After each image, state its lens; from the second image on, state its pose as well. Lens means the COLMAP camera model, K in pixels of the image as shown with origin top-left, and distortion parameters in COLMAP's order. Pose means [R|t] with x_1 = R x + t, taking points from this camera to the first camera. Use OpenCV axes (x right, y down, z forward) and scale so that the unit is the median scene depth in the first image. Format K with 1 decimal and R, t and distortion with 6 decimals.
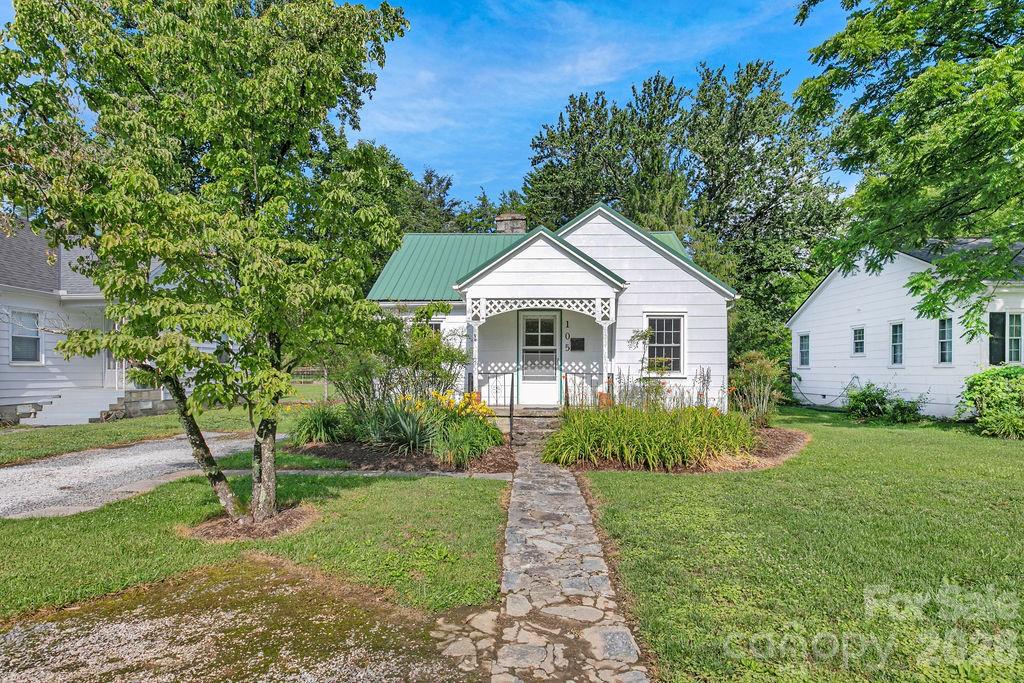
lens RADIAL K [[500.9, 0, 500.2], [0, 500.9, 369.2], [0, 0, 1]] dist [0.000483, 0.000052]
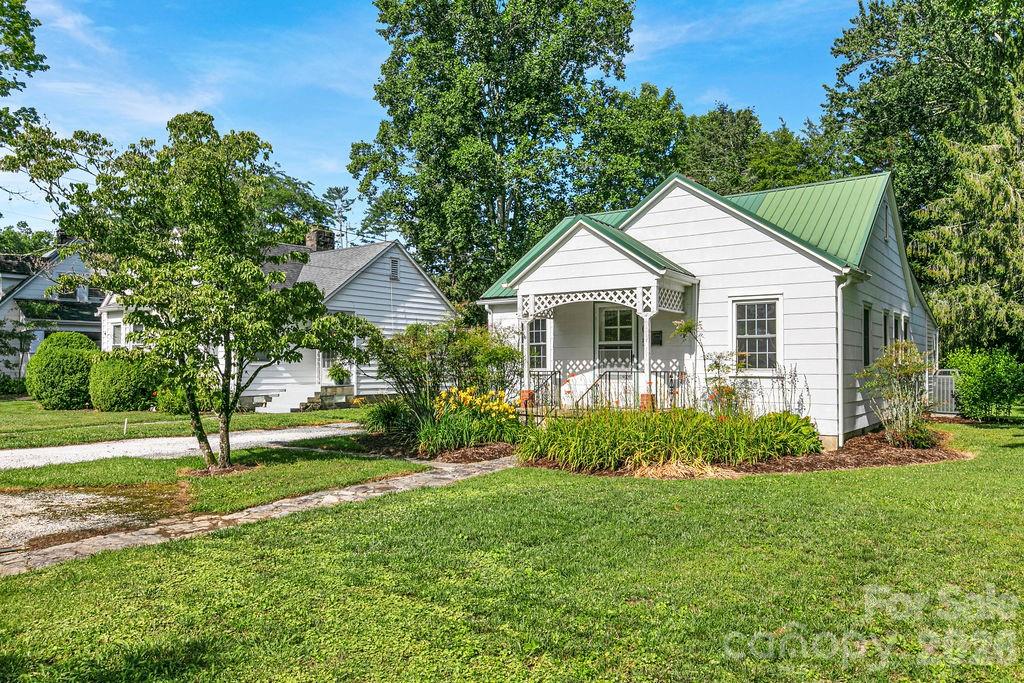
lens RADIAL K [[665.5, 0, 513.1], [0, 665.5, 341.6], [0, 0, 1]] dist [0.004295, -0.006665]
pose [[0.849815, -0.022842, -0.526586, 0.614482], [0.002837, 0.999244, -0.038767, -0.000020], [0.527073, 0.031451, 0.849238, -0.118350]]
